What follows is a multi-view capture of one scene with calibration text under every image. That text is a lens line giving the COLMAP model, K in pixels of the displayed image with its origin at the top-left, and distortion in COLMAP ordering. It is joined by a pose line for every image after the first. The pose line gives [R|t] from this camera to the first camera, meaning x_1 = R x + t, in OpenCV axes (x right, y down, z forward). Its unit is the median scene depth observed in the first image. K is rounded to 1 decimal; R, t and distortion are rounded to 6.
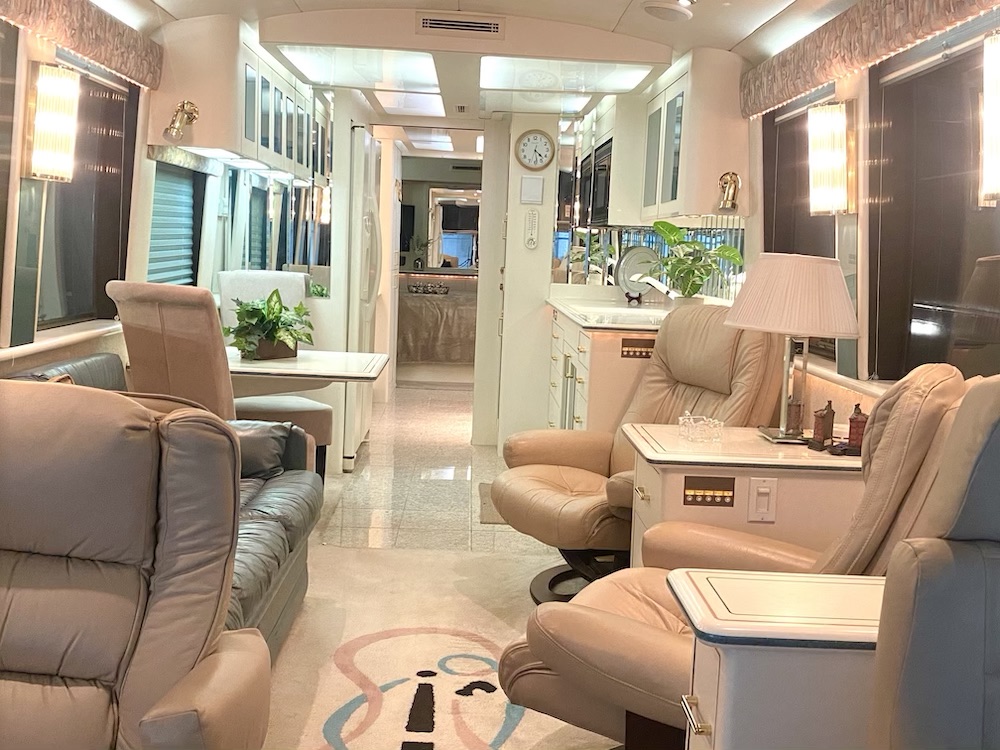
lens RADIAL K [[1045.0, 0, 500.0], [0, 1045.0, 375.0], [0, 0, 1]] dist [0.155501, -0.427364]
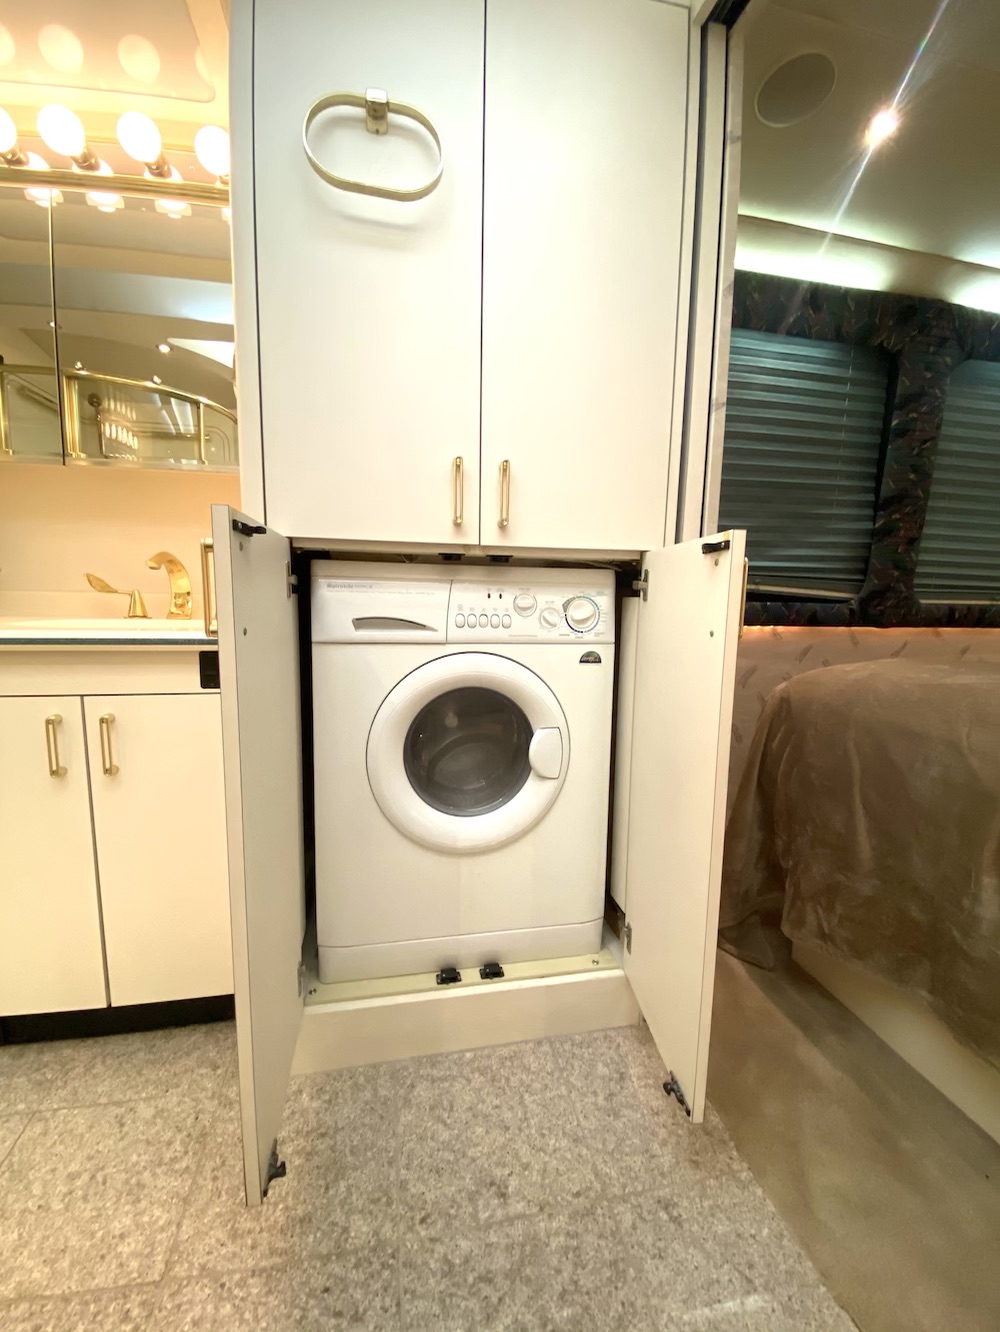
lens RADIAL K [[538.7, 0, 496.9], [0, 538.7, 669.9], [0, 0, 1]] dist [0.014983, -0.018881]
pose [[0.165543, 0.090999, -0.981995, 0.034544], [-0.123195, 0.989842, 0.070958, -0.167214], [0.978478, 0.109231, 0.175072, 1.973047]]
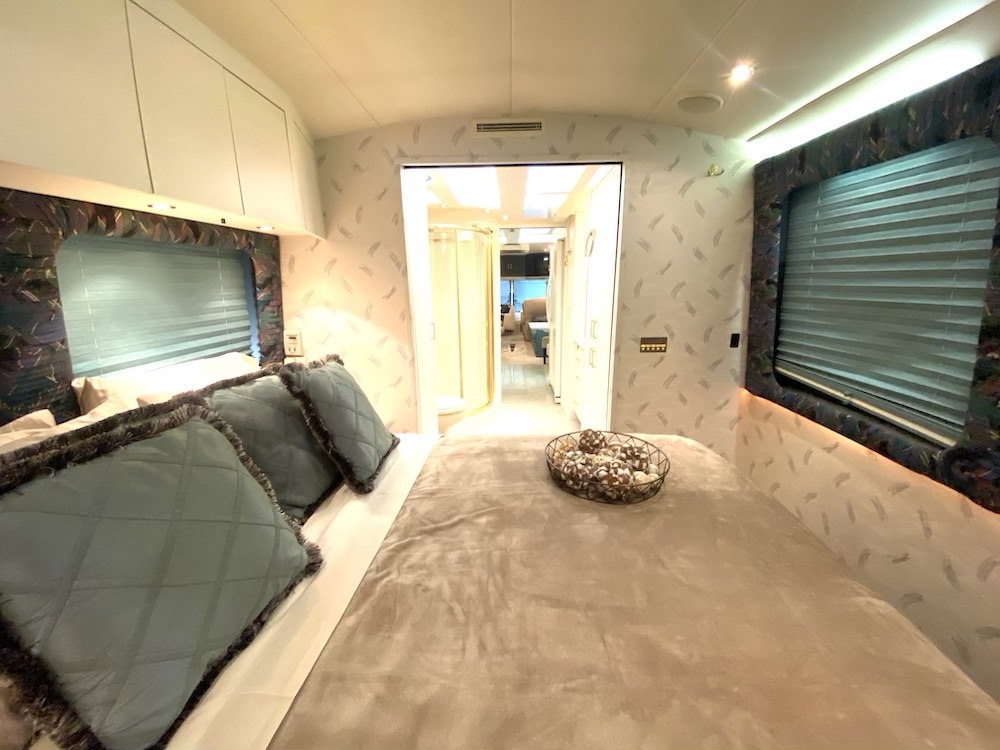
lens RADIAL K [[404.4, 0, 501.4], [0, 404.4, 377.8], [0, 0, 1]] dist [0.014983, -0.018881]
pose [[-0.998040, -0.045342, 0.043129, -0.087207], [-0.027284, 0.935541, 0.352162, -0.362909], [-0.056317, 0.350295, -0.934945, 2.595976]]
